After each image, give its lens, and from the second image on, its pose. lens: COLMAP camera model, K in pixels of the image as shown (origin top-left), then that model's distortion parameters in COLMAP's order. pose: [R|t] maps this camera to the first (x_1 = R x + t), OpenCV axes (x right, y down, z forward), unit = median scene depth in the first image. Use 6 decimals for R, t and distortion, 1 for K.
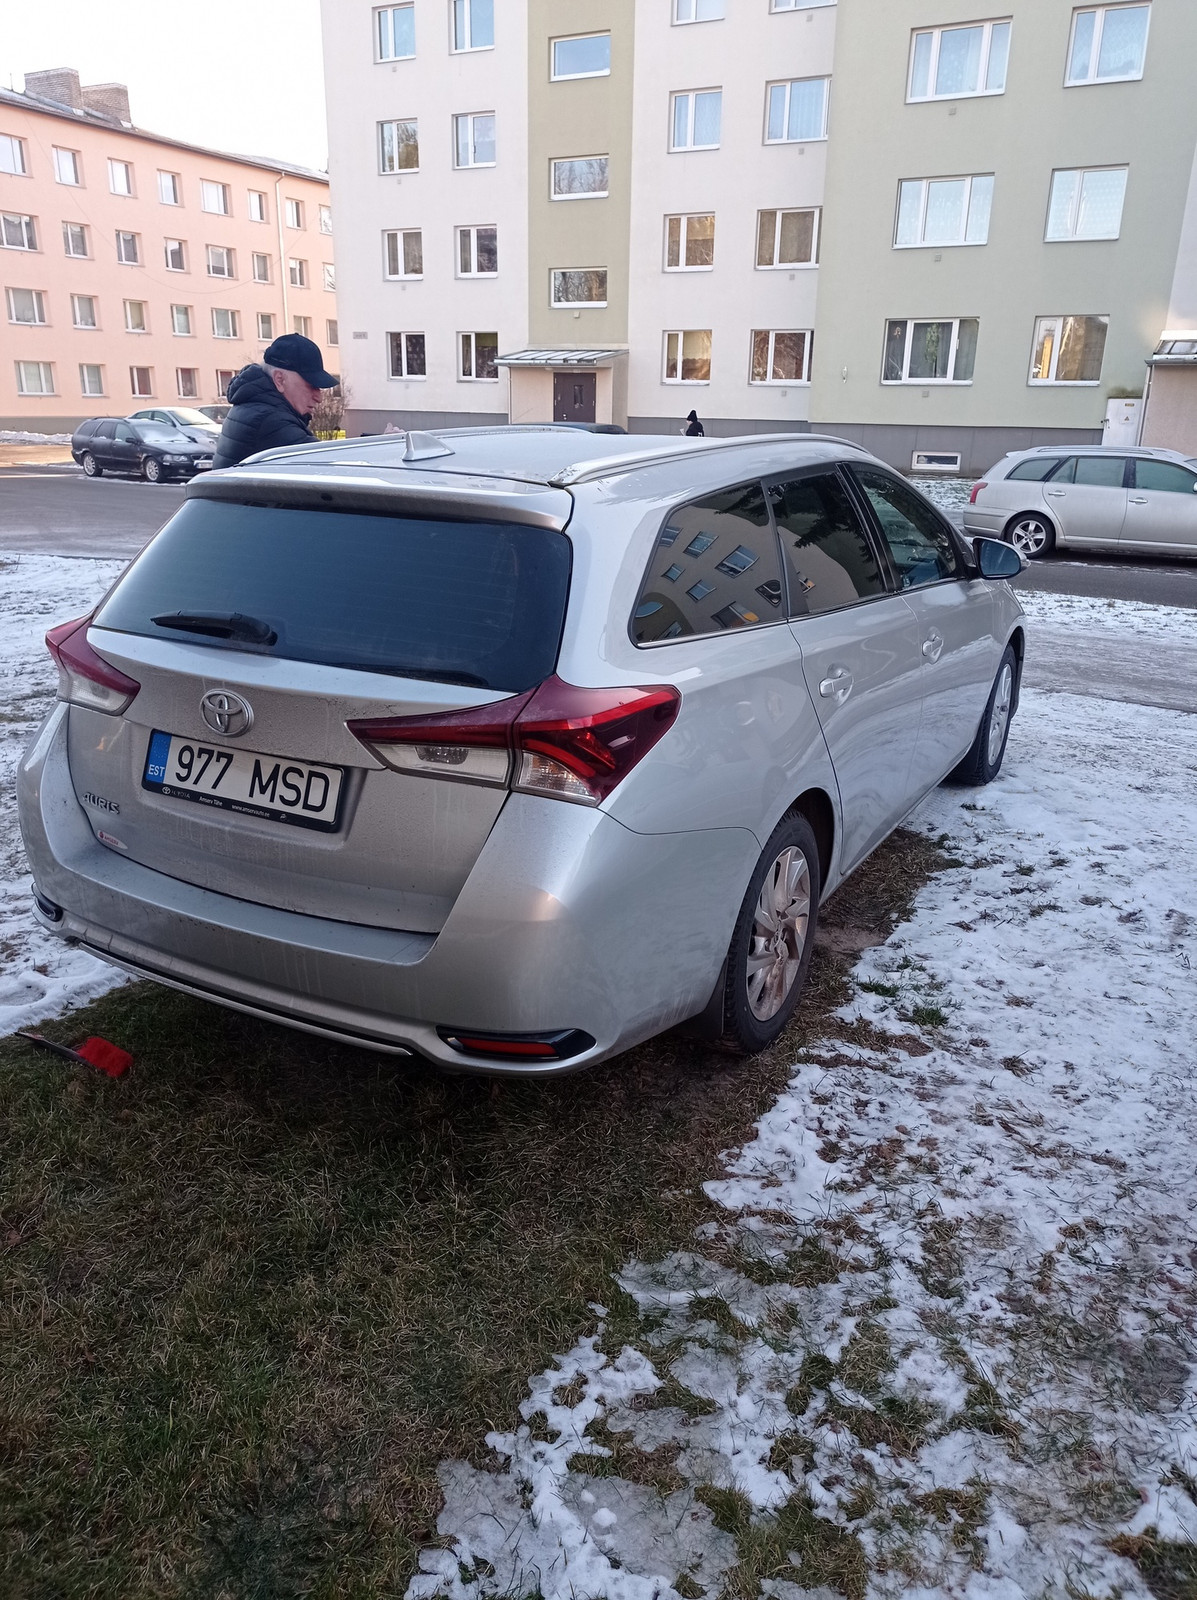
lens RADIAL K [[1274.2, 0, 598.5], [0, 1274.2, 800.0], [0, 0, 1]] dist [0.044869, 0.000756]
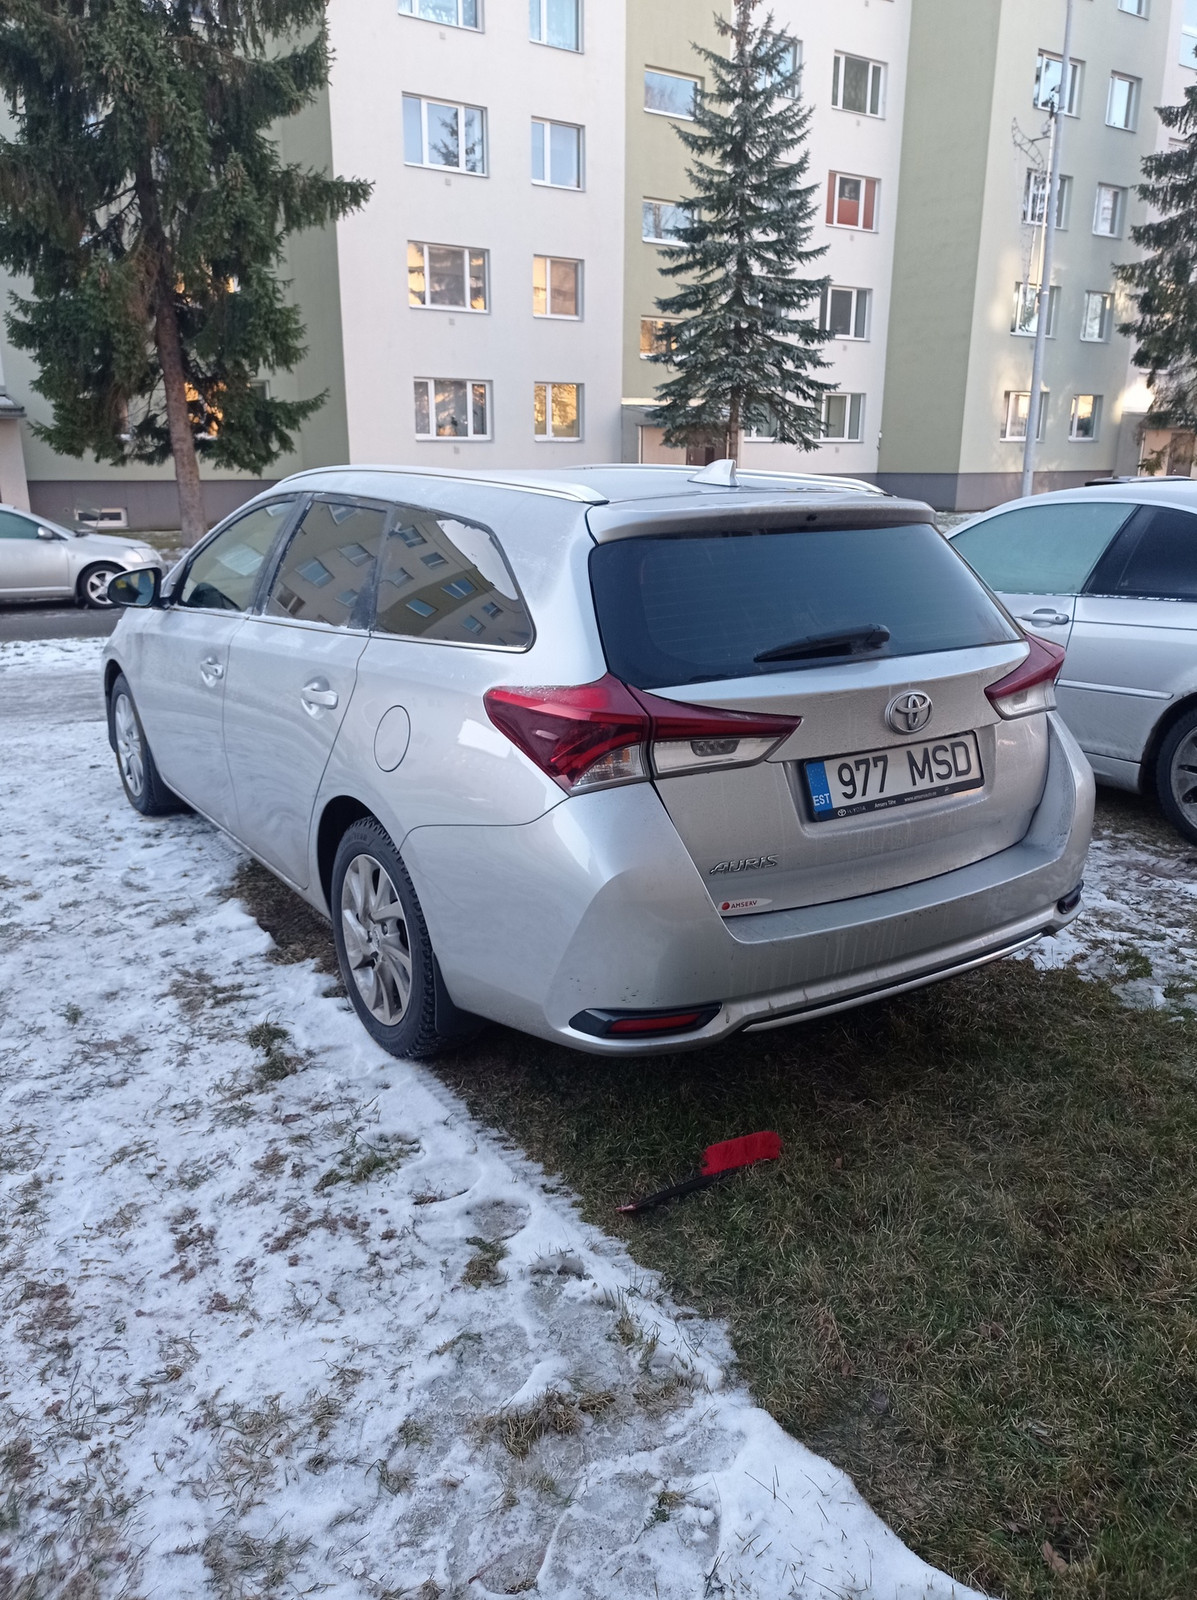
lens RADIAL K [[1274.2, 0, 598.5], [0, 1274.2, 800.0], [0, 0, 1]] dist [0.044869, 0.000756]
pose [[0.407546, -0.246467, 0.879296, -1.308321], [0.282752, 0.949627, 0.135128, -0.208561], [-0.868307, 0.193552, 0.456705, 0.716398]]
